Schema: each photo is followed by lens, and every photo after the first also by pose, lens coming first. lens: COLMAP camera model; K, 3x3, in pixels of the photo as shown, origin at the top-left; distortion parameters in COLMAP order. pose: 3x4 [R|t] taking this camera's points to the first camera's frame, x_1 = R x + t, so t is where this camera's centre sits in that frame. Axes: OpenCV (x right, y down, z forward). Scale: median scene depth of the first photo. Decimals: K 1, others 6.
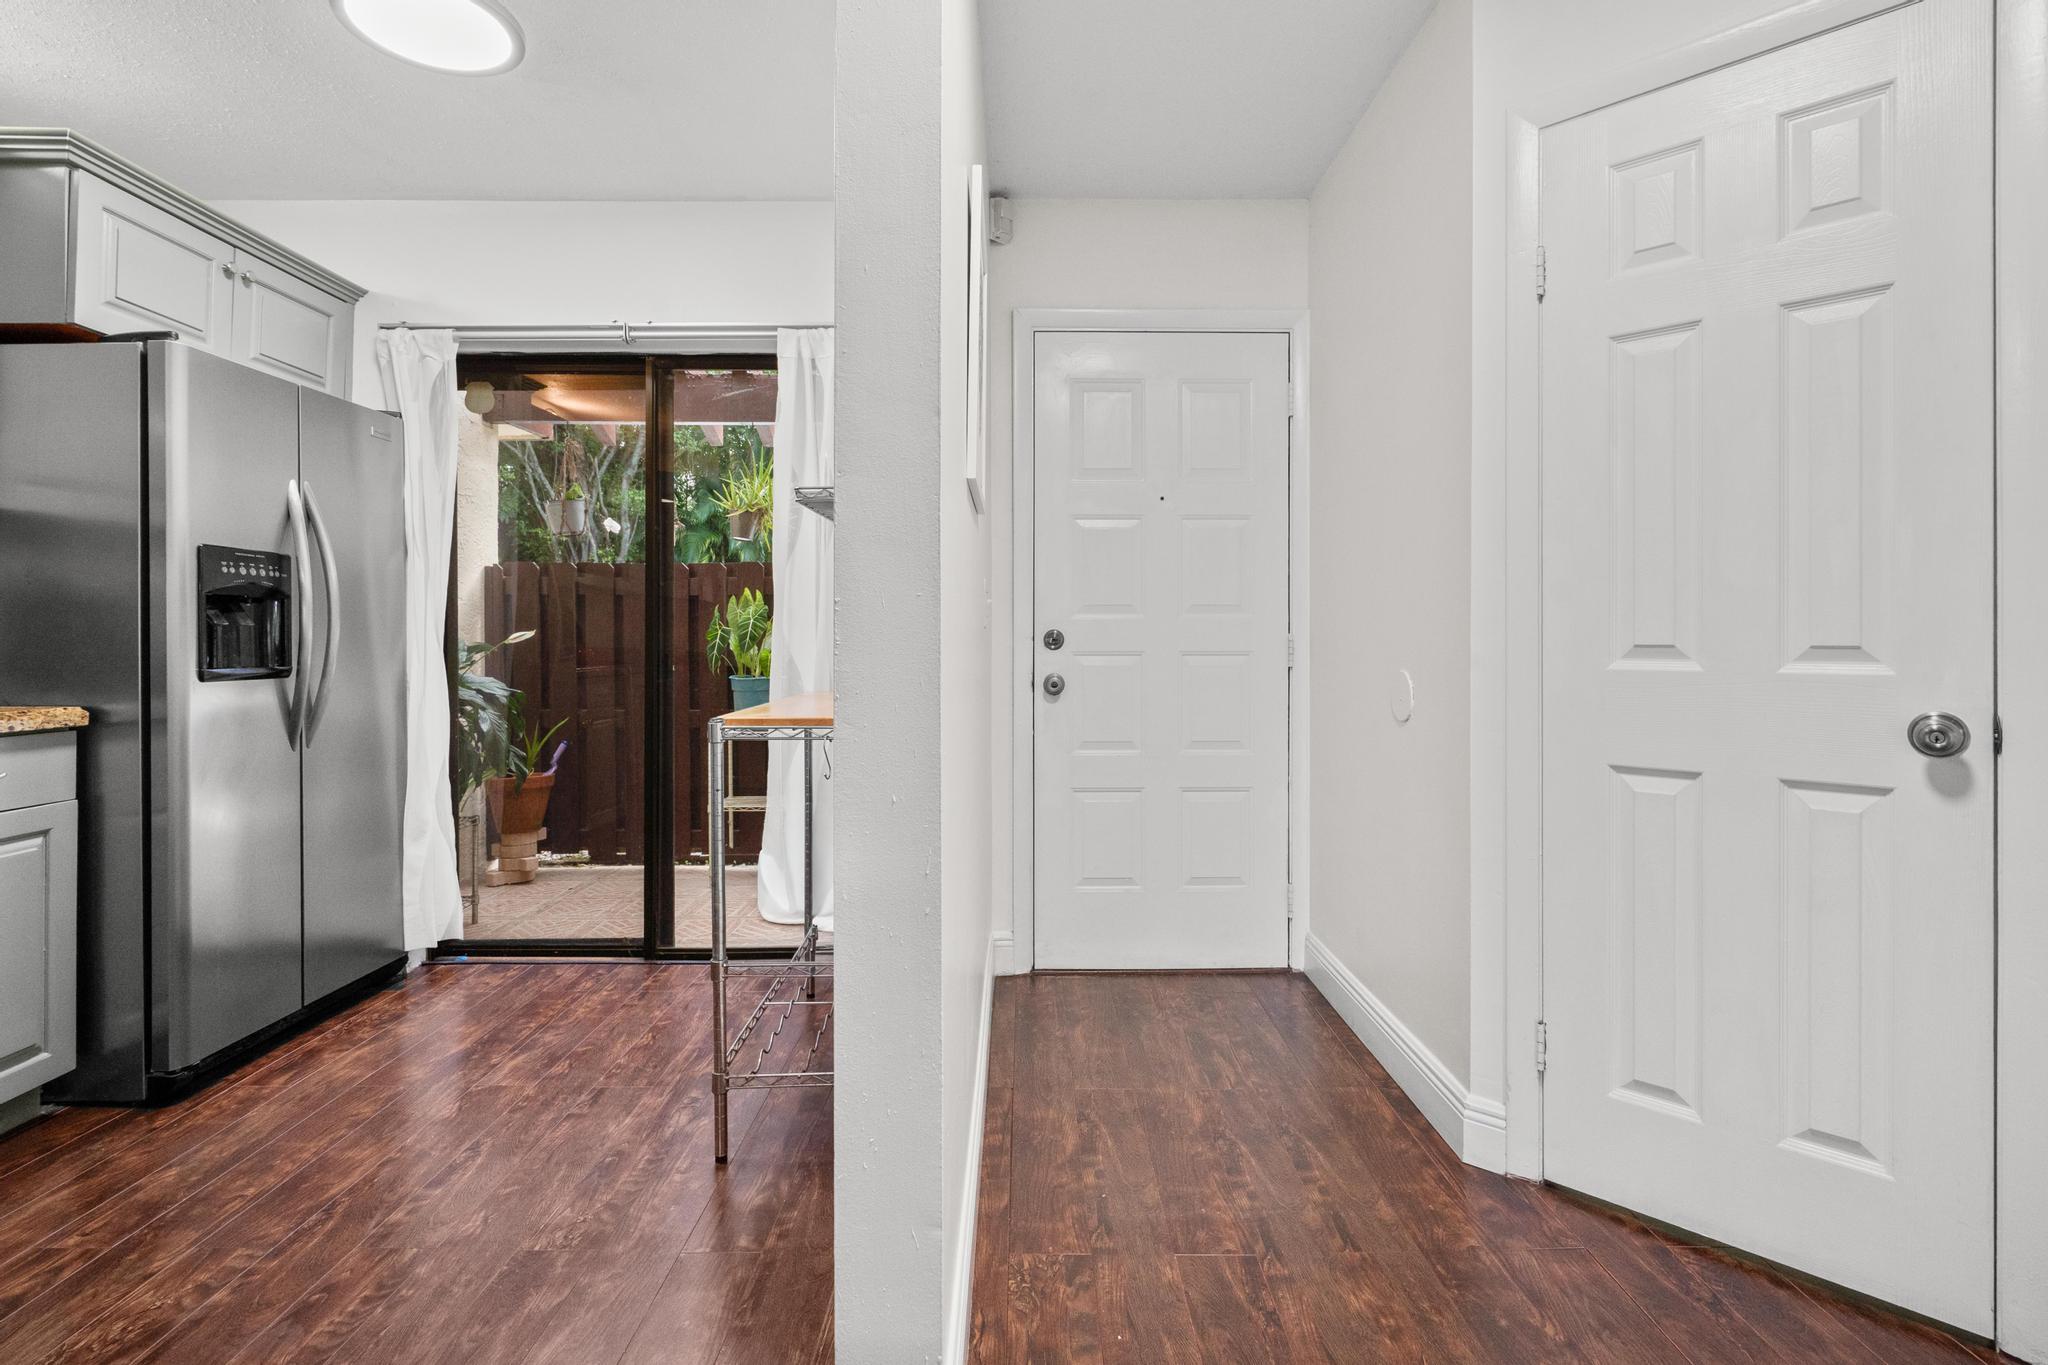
lens RADIAL K [[971.1, 0, 1036.1], [0, 971.1, 638.2], [0, 0, 1]] dist [-0.002995, -0.000064]
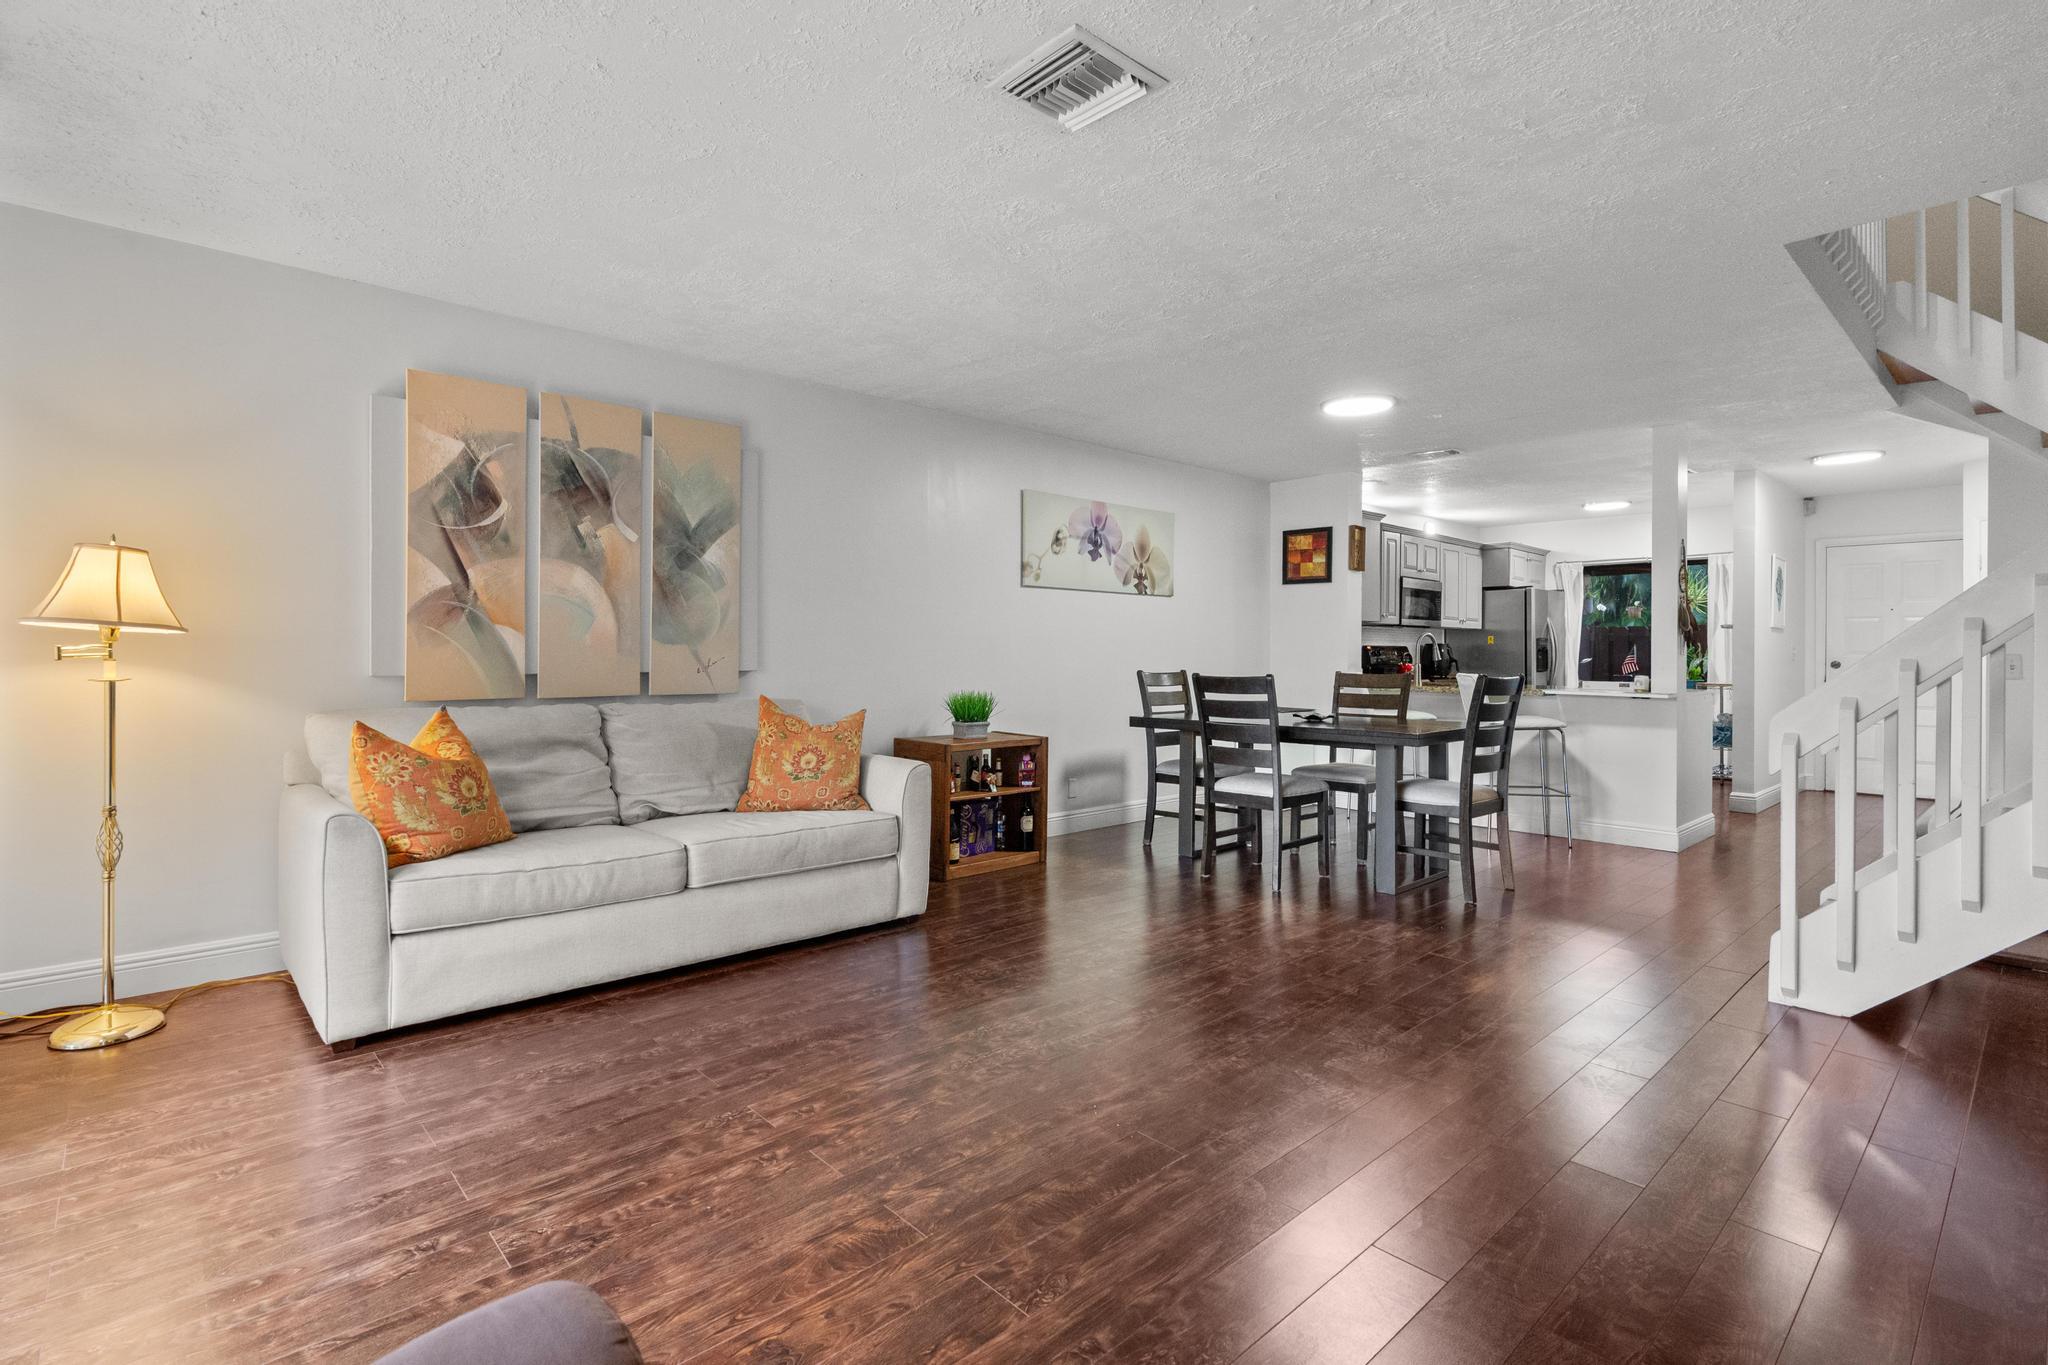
lens RADIAL K [[965.9, 0, 1023.7], [0, 965.9, 647.6], [0, 0, 1]] dist [-0.000372, 0.000104]
pose [[0.663082, -0.000875, -0.748546, 0.644879], [-0.006626, 0.999953, -0.007038, -0.013431], [0.748517, 0.009627, 0.663045, -2.936500]]
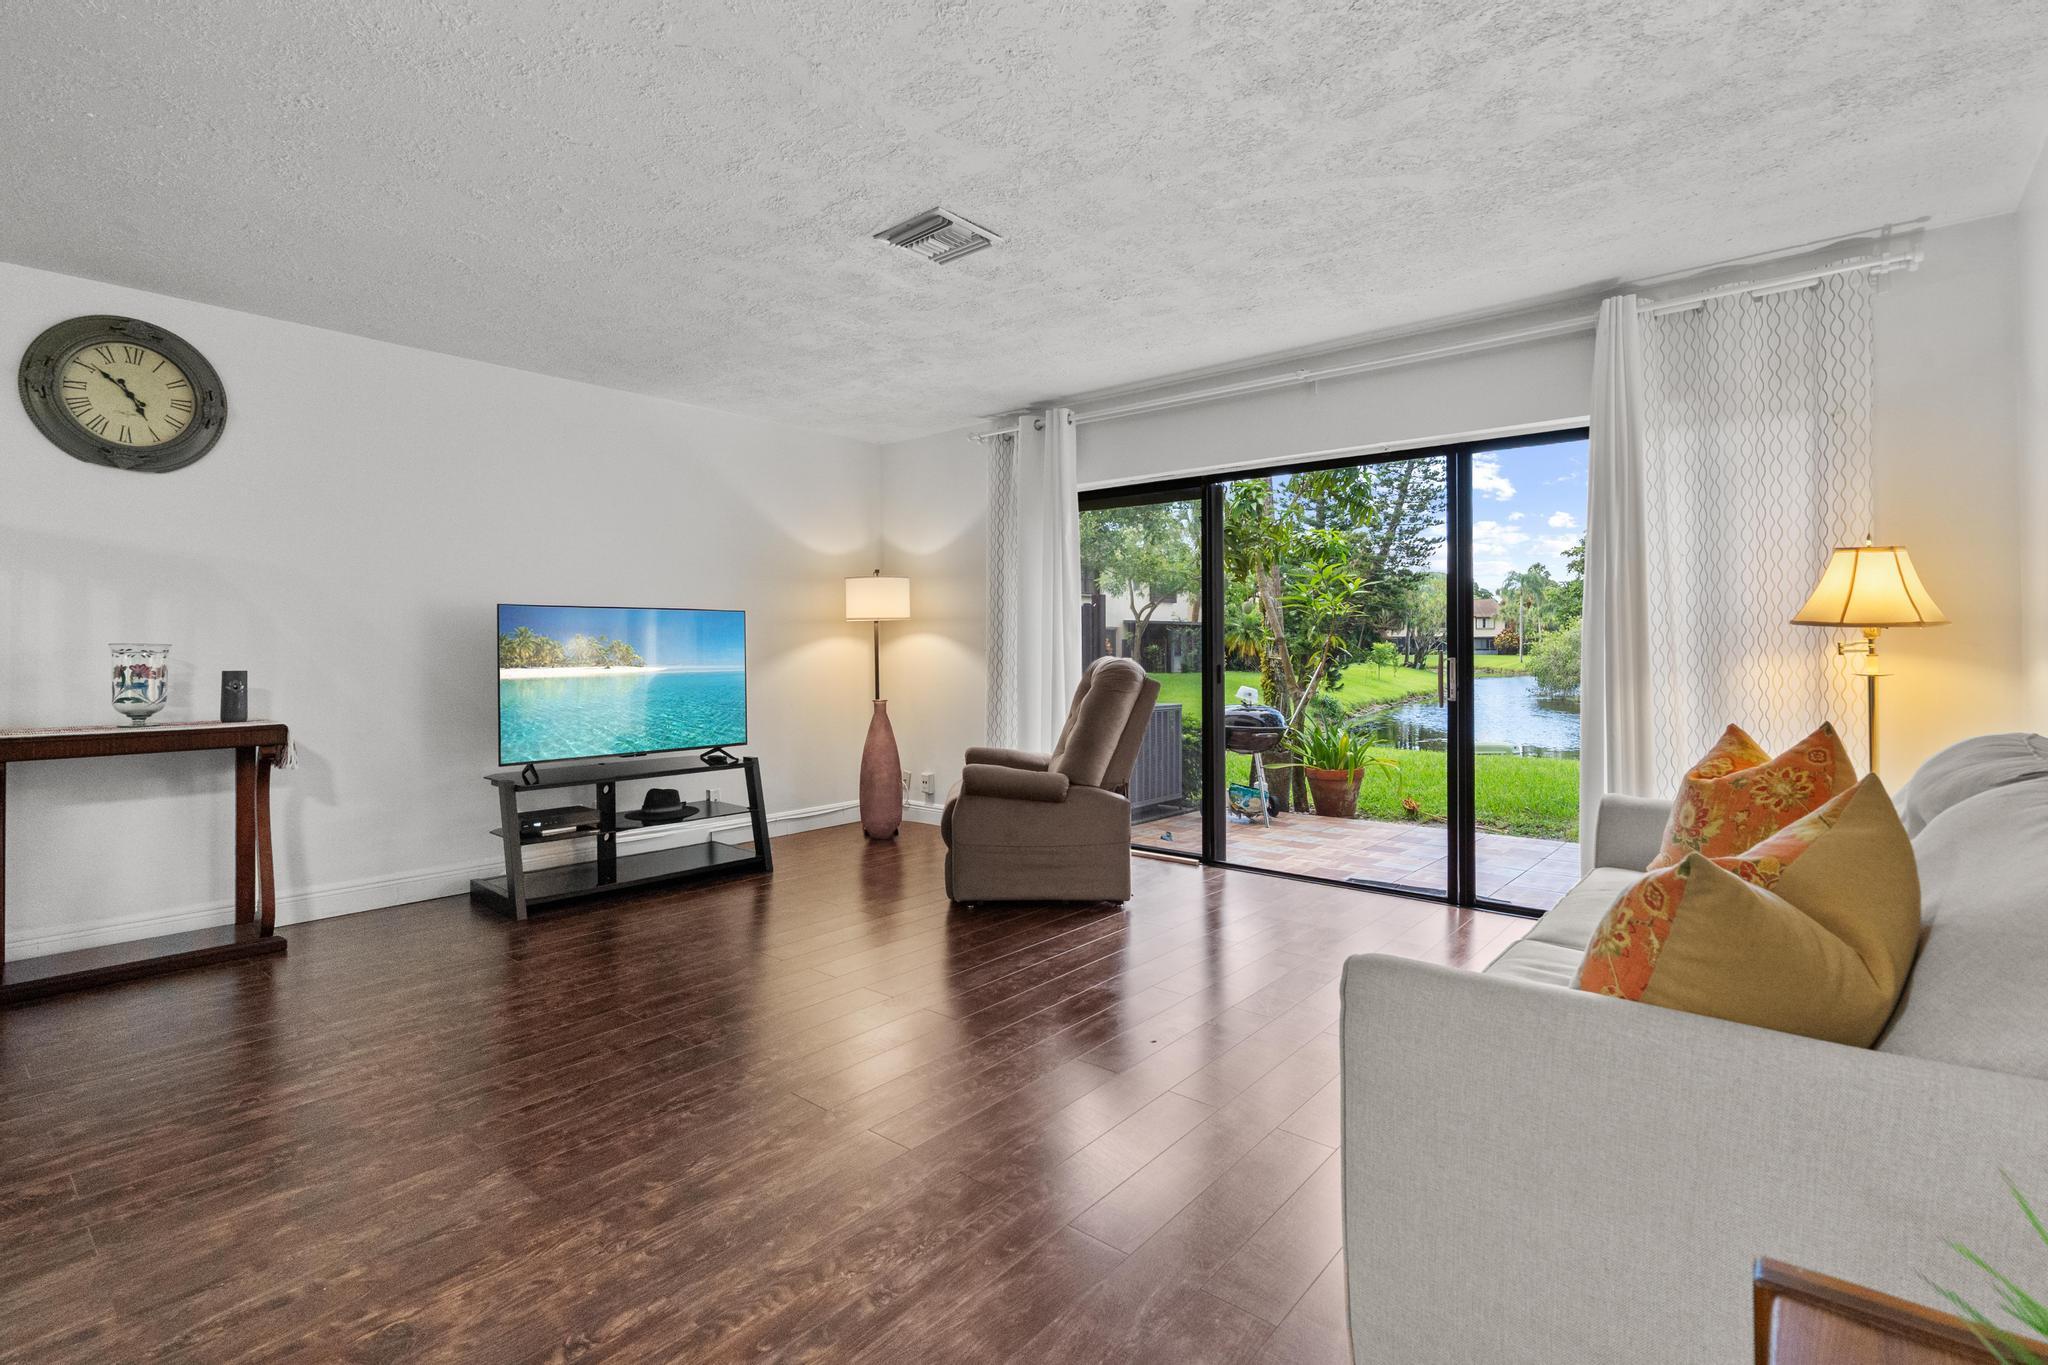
lens RADIAL K [[962.4, 0, 1018.0], [0, 962.4, 630.4], [0, 0, 1]] dist [-0.002682, 0.000393]
pose [[-0.752855, 0.014205, 0.658033, -0.899320], [0.004415, 0.999854, -0.016533, -0.014447], [-0.658172, -0.009542, -0.752807, -1.435121]]
